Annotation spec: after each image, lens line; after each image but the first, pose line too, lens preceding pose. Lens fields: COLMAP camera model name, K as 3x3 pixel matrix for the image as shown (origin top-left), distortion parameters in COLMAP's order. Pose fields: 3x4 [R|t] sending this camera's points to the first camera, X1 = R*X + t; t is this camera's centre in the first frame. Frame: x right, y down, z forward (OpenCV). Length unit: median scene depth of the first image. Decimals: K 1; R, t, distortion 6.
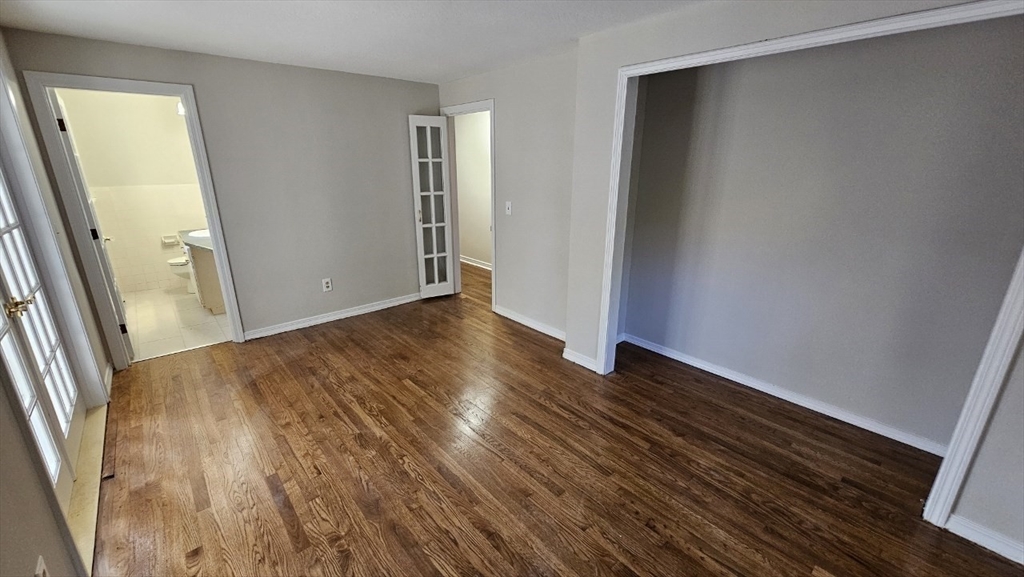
lens RADIAL K [[416.5, 0, 507.9], [0, 416.5, 291.4], [0, 0, 1]] dist [-0.000816, 0.000562]
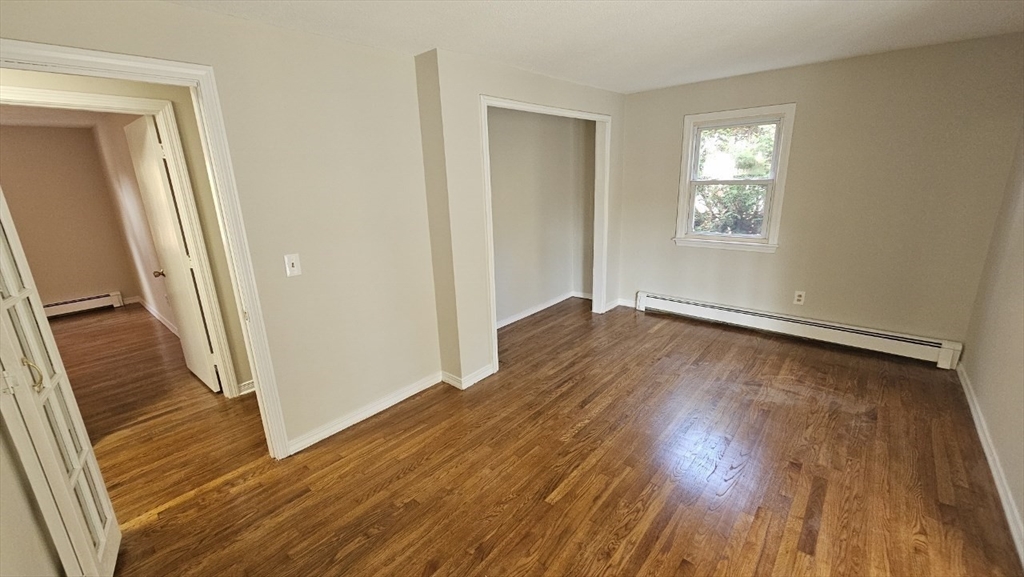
lens RADIAL K [[416.5, 0, 507.9], [0, 416.5, 291.4], [0, 0, 1]] dist [-0.000816, 0.000562]
pose [[-0.138912, -0.260512, 0.955425, -0.948284], [0.335897, 0.895192, 0.292925, -0.367195], [-0.931599, 0.361615, -0.036848, 1.165467]]
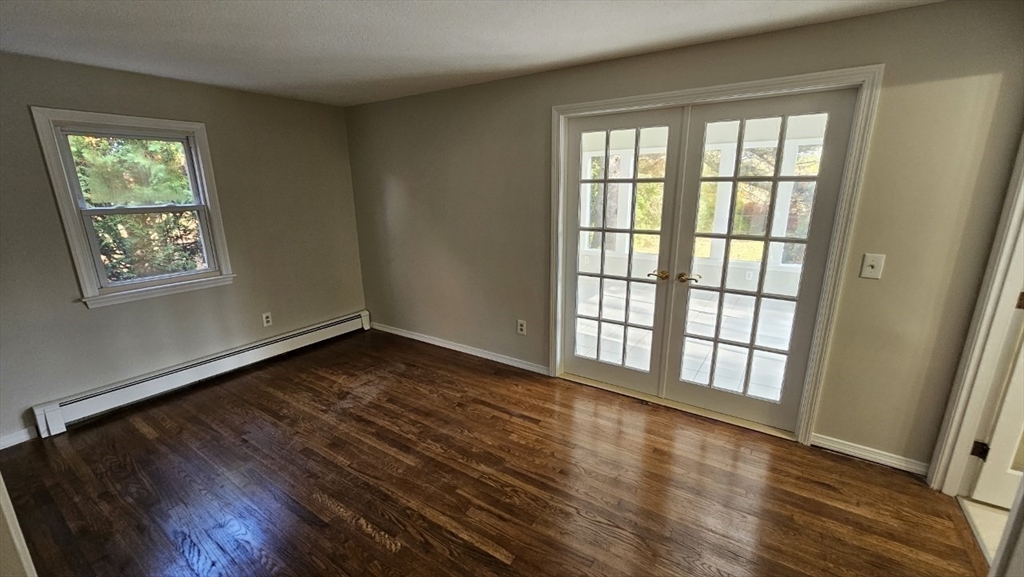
lens RADIAL K [[416.5, 0, 507.9], [0, 416.5, 291.4], [0, 0, 1]] dist [-0.000816, 0.000562]
pose [[-0.965753, 0.074284, -0.248602, -0.152808], [-0.068784, 0.850560, 0.521360, -0.492439], [0.250180, 0.520605, -0.816322, 1.543379]]
